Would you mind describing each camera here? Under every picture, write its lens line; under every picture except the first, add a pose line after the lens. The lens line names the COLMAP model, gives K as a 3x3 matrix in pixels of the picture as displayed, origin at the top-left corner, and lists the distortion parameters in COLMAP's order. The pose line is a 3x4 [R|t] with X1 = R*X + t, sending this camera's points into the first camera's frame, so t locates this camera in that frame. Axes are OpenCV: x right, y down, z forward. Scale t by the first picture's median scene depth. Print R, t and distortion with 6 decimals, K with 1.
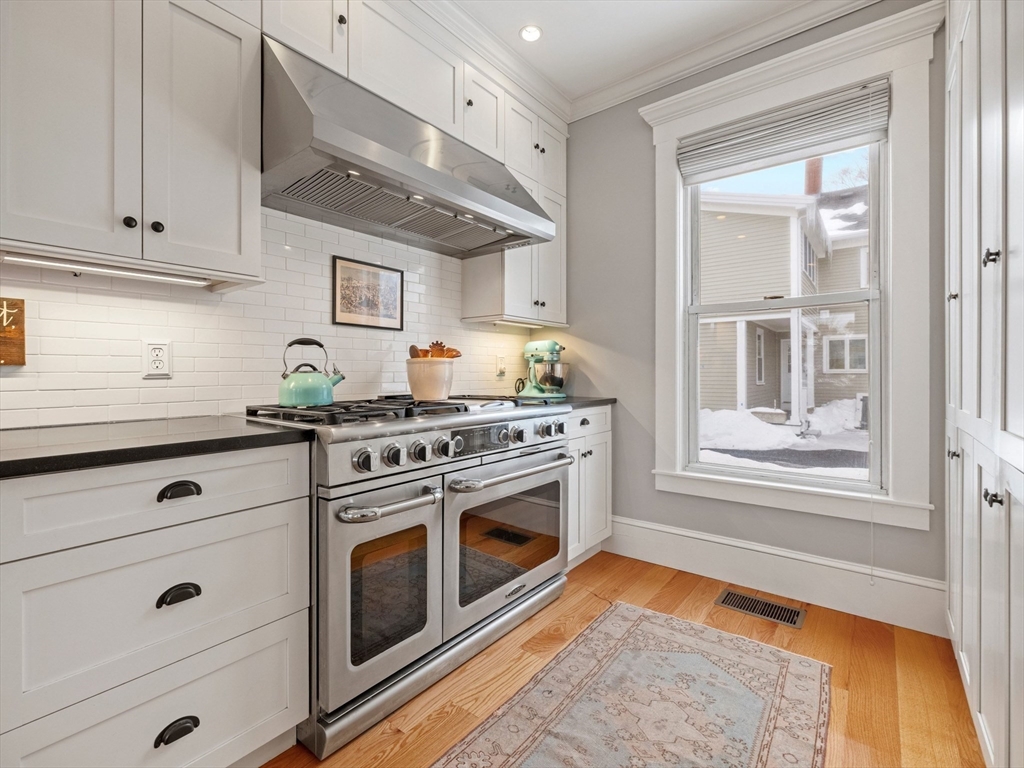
lens RADIAL K [[466.1, 0, 515.0], [0, 466.1, 375.7], [0, 0, 1]] dist [-0.009553, 0.002193]
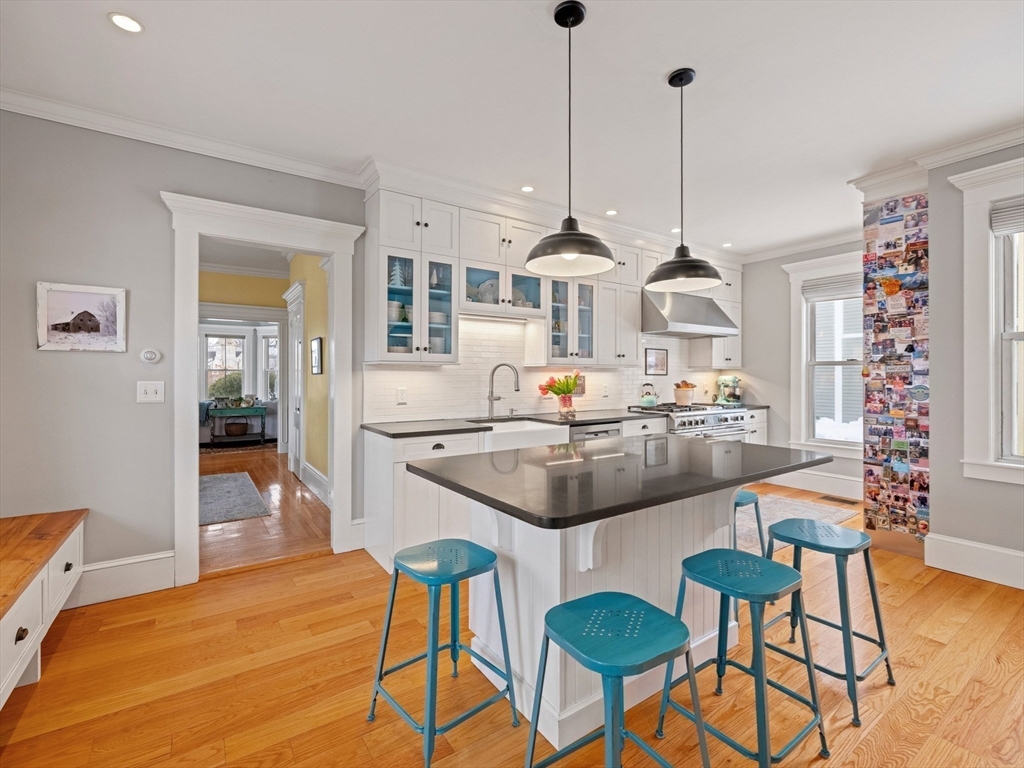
lens RADIAL K [[466.1, 0, 510.1], [0, 466.1, 375.5], [0, 0, 1]] dist [-0.009553, 0.002193]
pose [[0.953391, 0.001398, -0.301736, -0.265499], [-0.002681, 0.999989, -0.003840, -0.077149], [0.301727, 0.004470, 0.953384, -1.357835]]
